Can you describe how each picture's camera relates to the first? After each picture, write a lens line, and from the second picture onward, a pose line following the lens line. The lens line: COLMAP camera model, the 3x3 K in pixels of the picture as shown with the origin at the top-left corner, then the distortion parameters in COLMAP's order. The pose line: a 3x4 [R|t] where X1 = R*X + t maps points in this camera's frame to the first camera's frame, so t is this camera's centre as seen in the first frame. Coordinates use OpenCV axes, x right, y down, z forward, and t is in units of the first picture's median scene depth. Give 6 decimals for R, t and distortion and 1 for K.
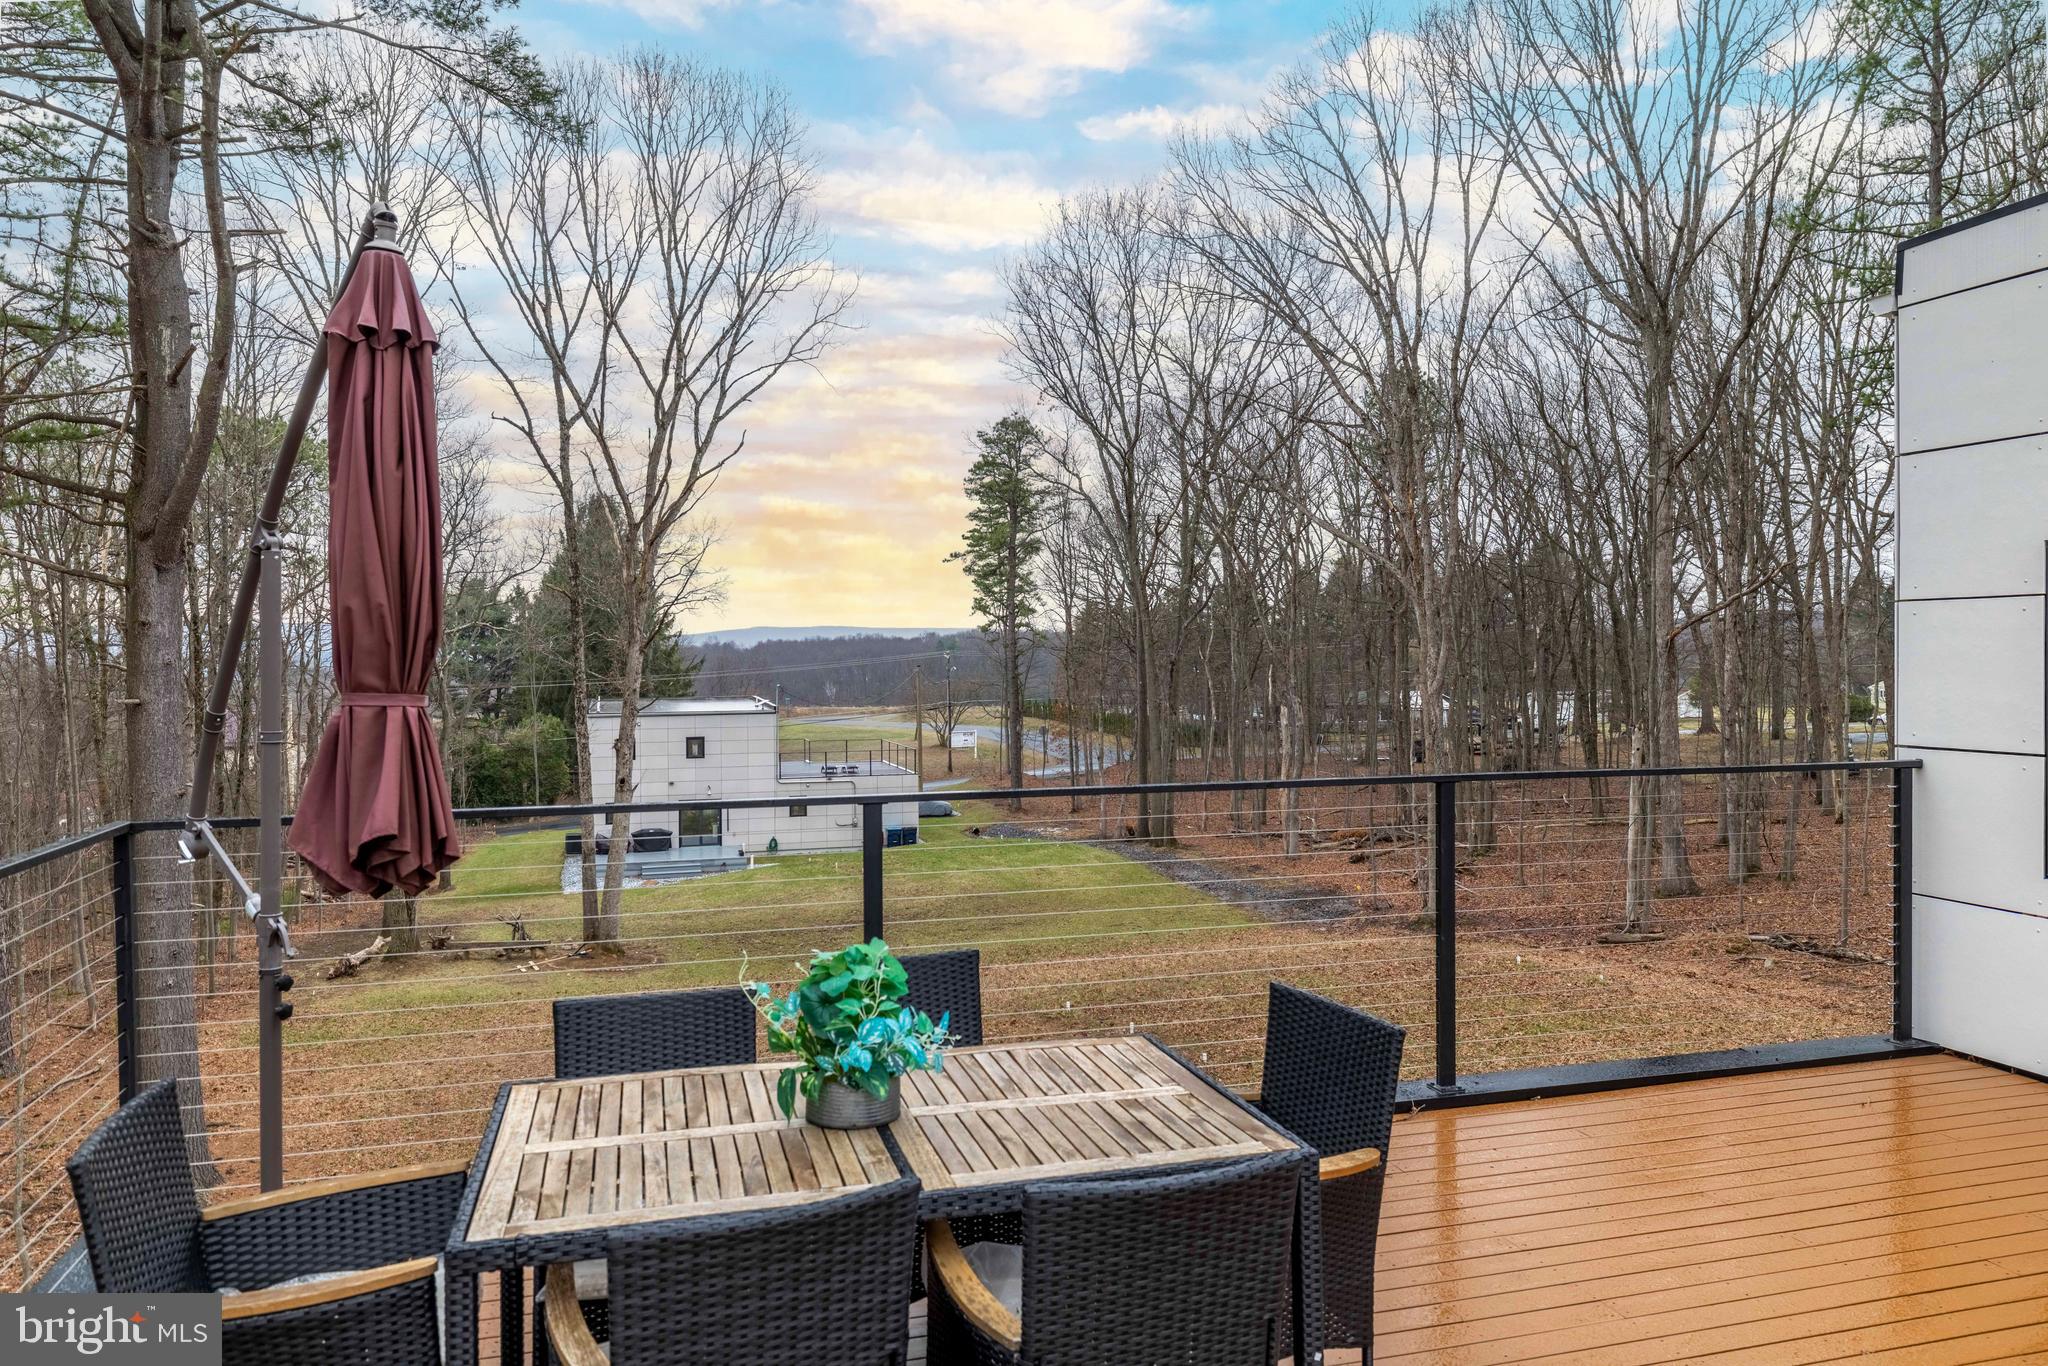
lens RADIAL K [[1415.2, 0, 1005.2], [0, 1415.2, 662.8], [0, 0, 1]] dist [0.002134, -0.004068]
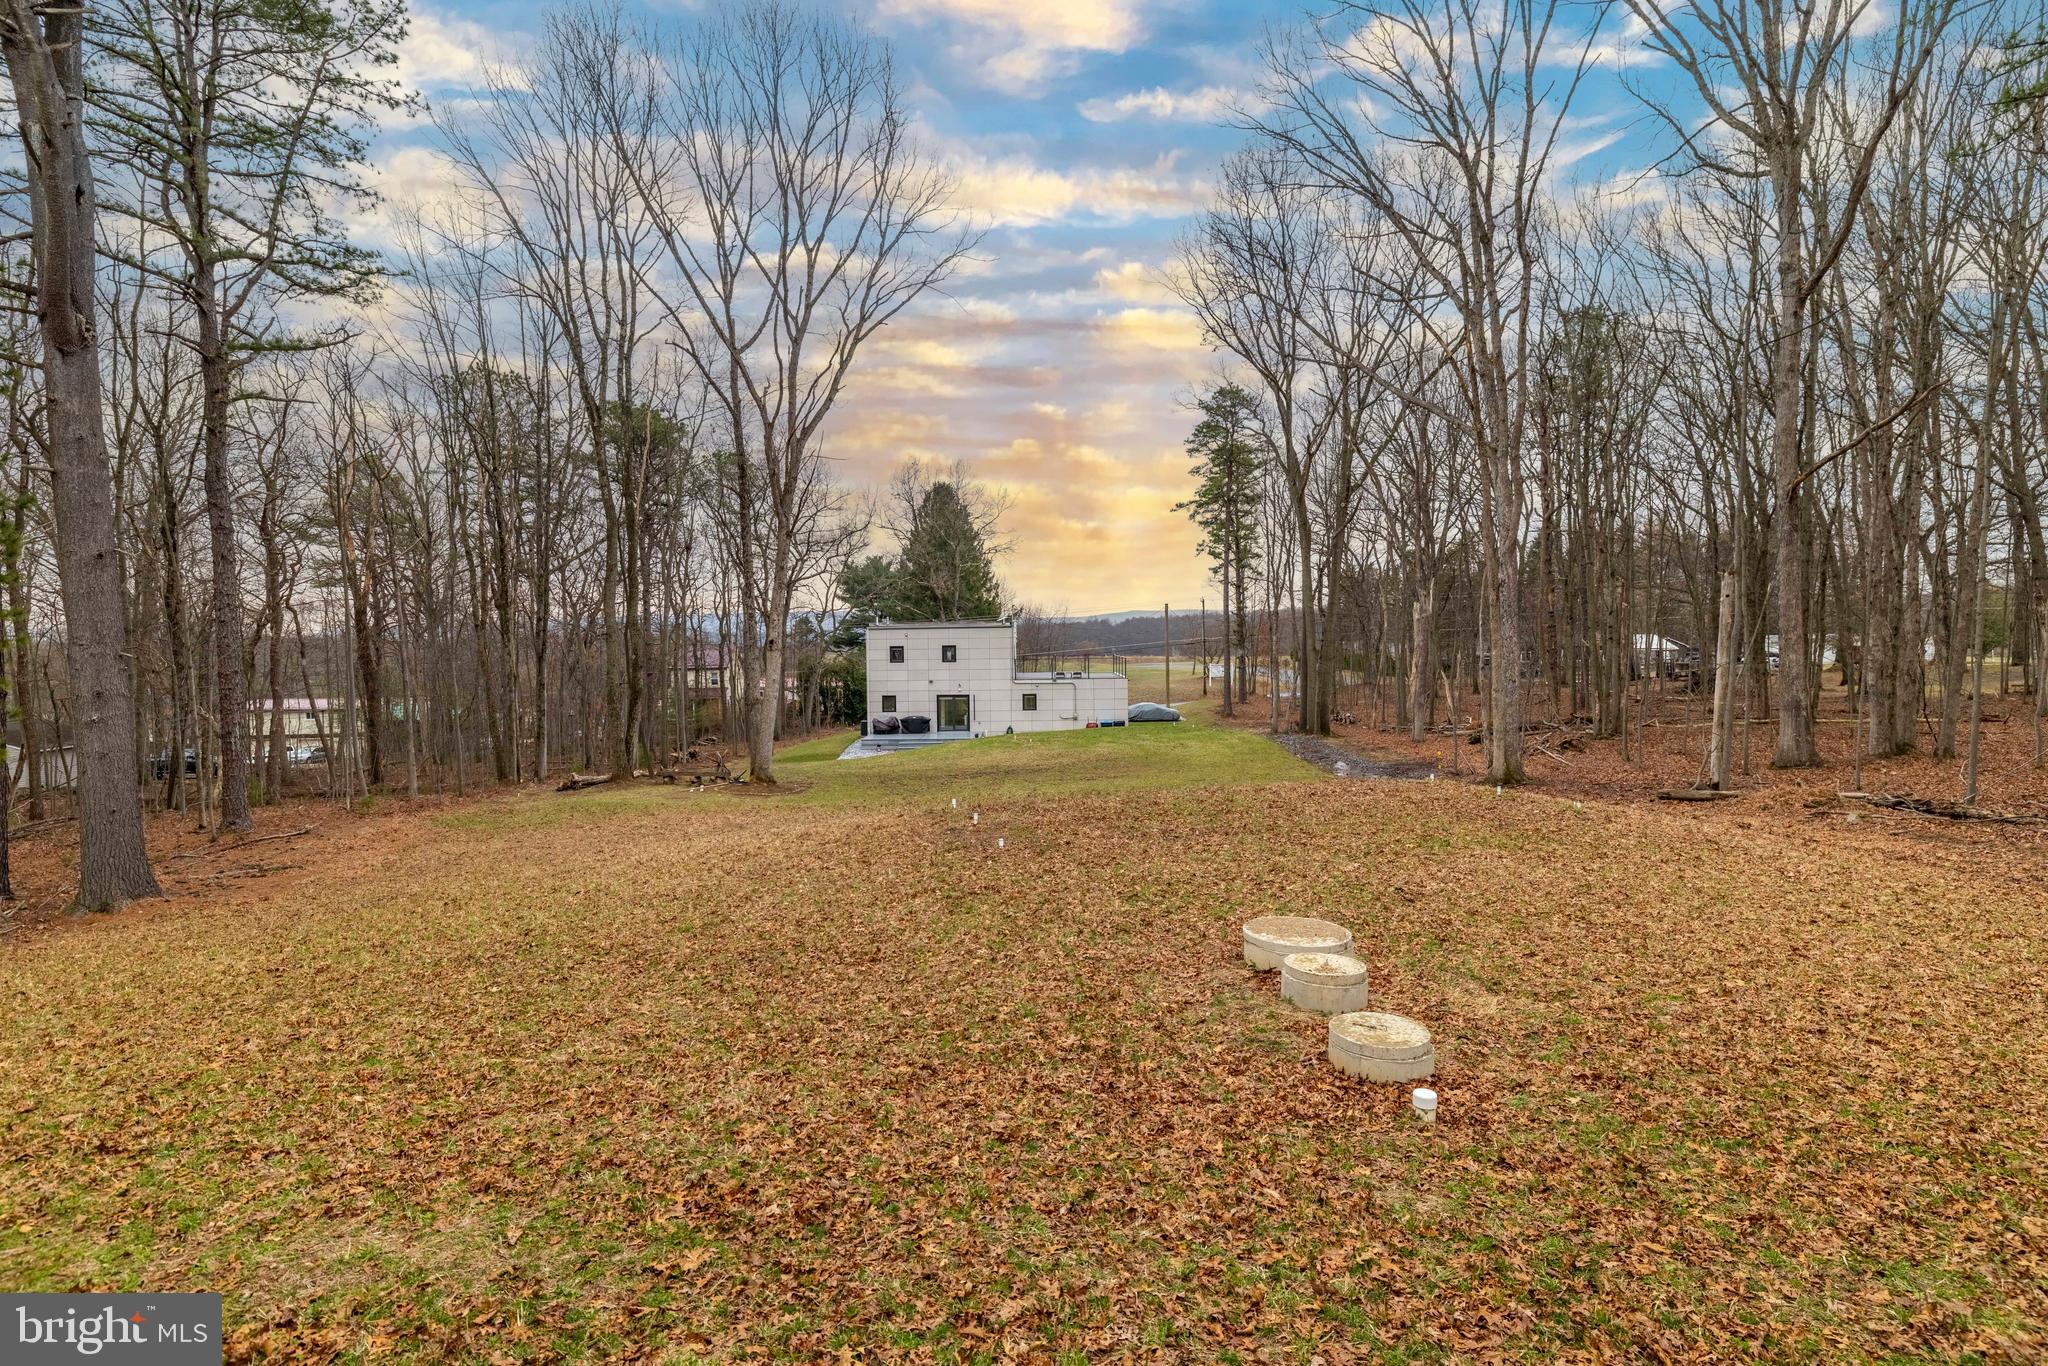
lens RADIAL K [[1029.8, 0, 1029.4], [0, 1029.8, 685.6], [0, 0, 1]] dist [-0.005360, -0.000717]
pose [[0.955230, 0.010520, -0.295676, 0.191819], [0.000328, 0.999329, 0.036615, 0.085092], [0.295863, -0.035073, 0.954586, 0.212754]]
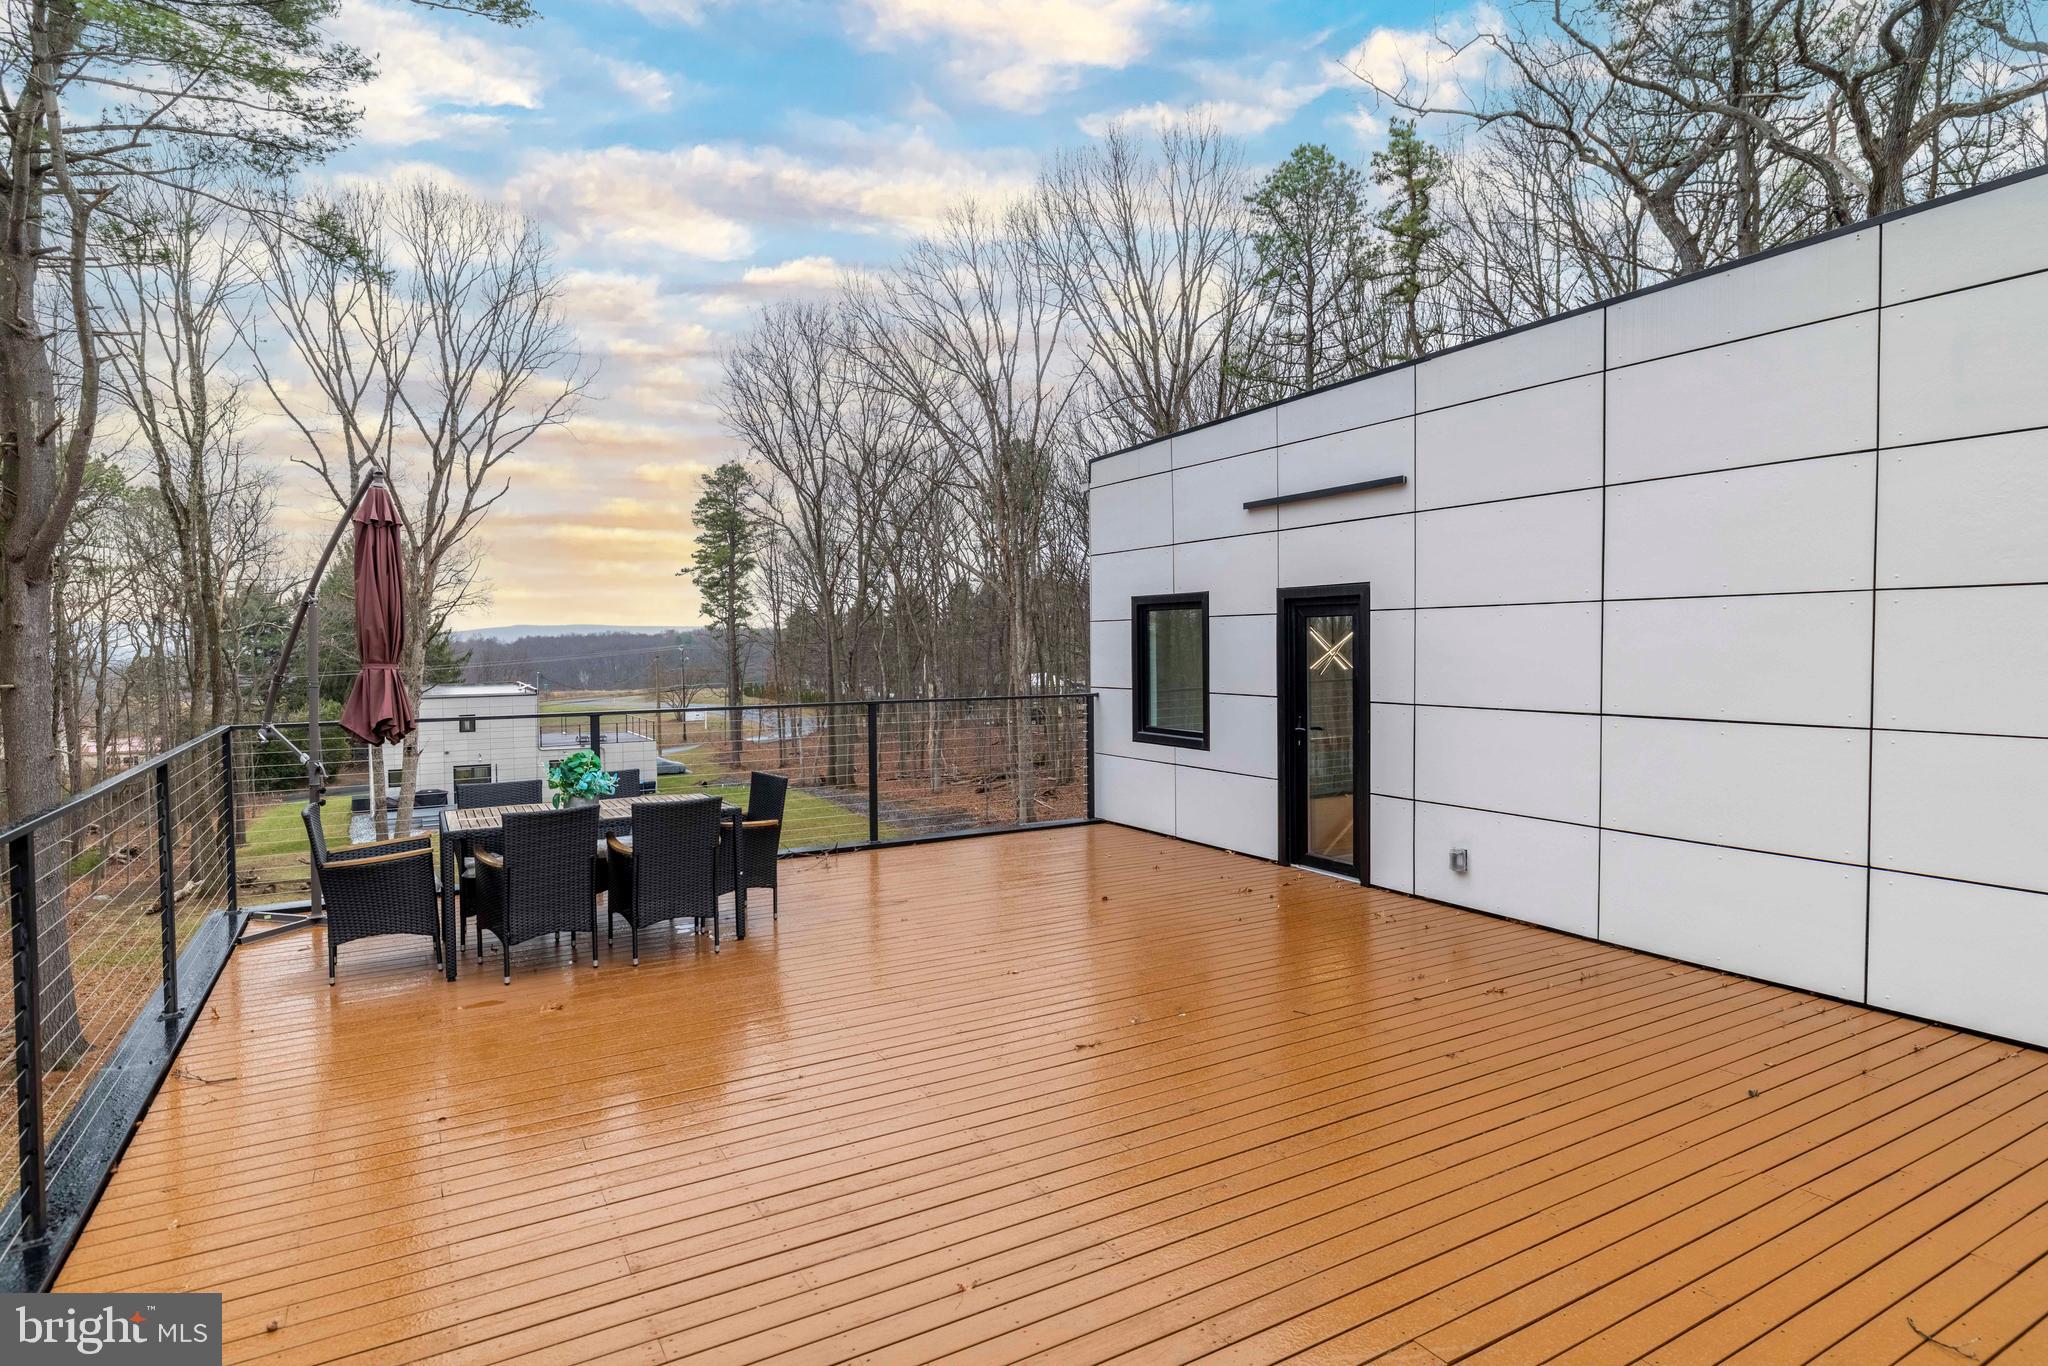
lens RADIAL K [[1115.7, 0, 1028.9], [0, 1115.7, 670.5], [0, 0, 1]] dist [-0.000413, -0.001324]
pose [[0.967280, -0.009954, 0.253515, 0.016154], [0.006038, 0.999850, 0.016218, 0.000745], [-0.253638, -0.014157, 0.967195, -0.113929]]
